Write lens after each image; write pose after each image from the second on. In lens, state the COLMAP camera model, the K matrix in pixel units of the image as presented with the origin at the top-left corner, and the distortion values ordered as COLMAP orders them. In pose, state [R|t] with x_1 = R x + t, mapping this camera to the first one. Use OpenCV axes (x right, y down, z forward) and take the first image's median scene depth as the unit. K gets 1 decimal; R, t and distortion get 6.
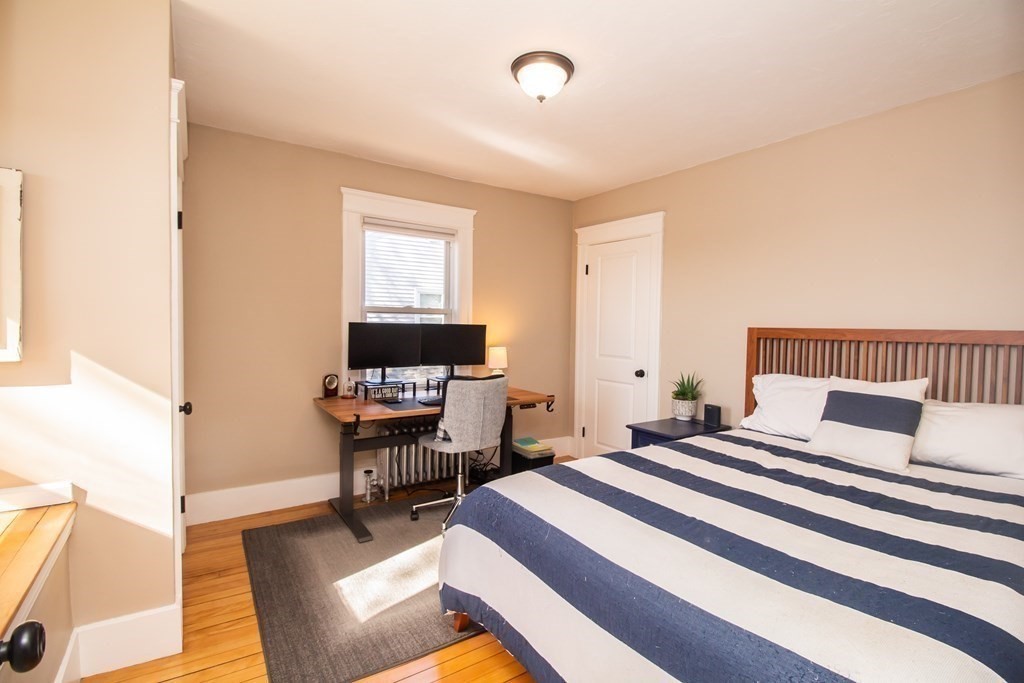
lens RADIAL K [[482.4, 0, 508.8], [0, 482.4, 342.8], [0, 0, 1]] dist [-0.003470, -0.010352]
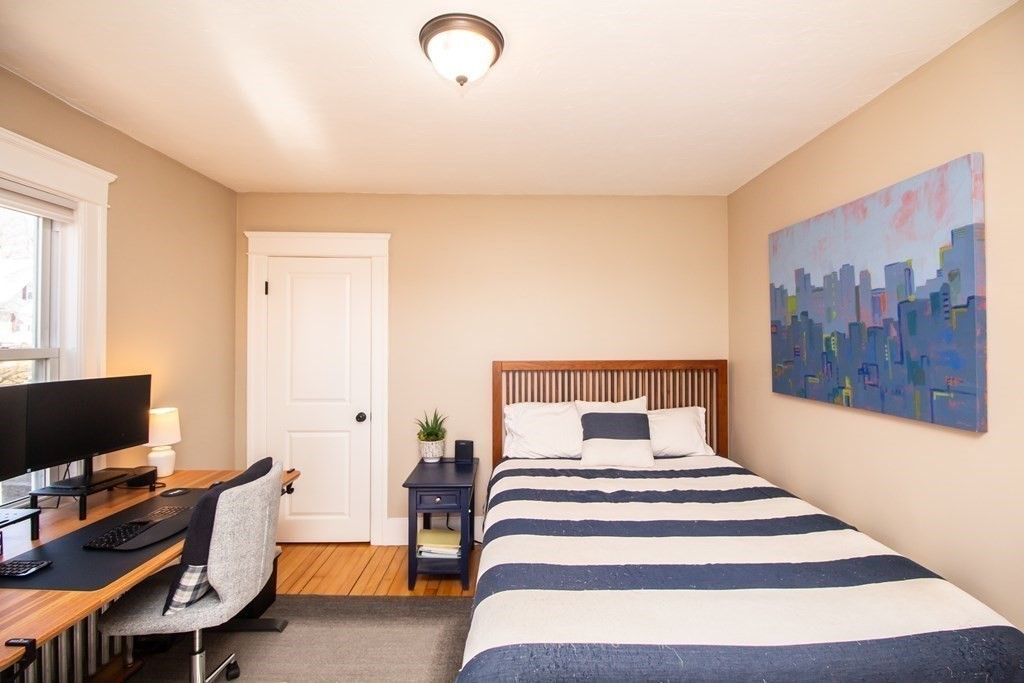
lens RADIAL K [[482.4, 0, 508.9], [0, 482.4, 336.1], [0, 0, 1]] dist [-0.003470, -0.010352]
pose [[0.544651, -0.011661, 0.838582, -0.478350], [0.043897, 0.998929, -0.014620, -0.089797], [-0.837513, 0.044774, 0.544580, 0.507876]]
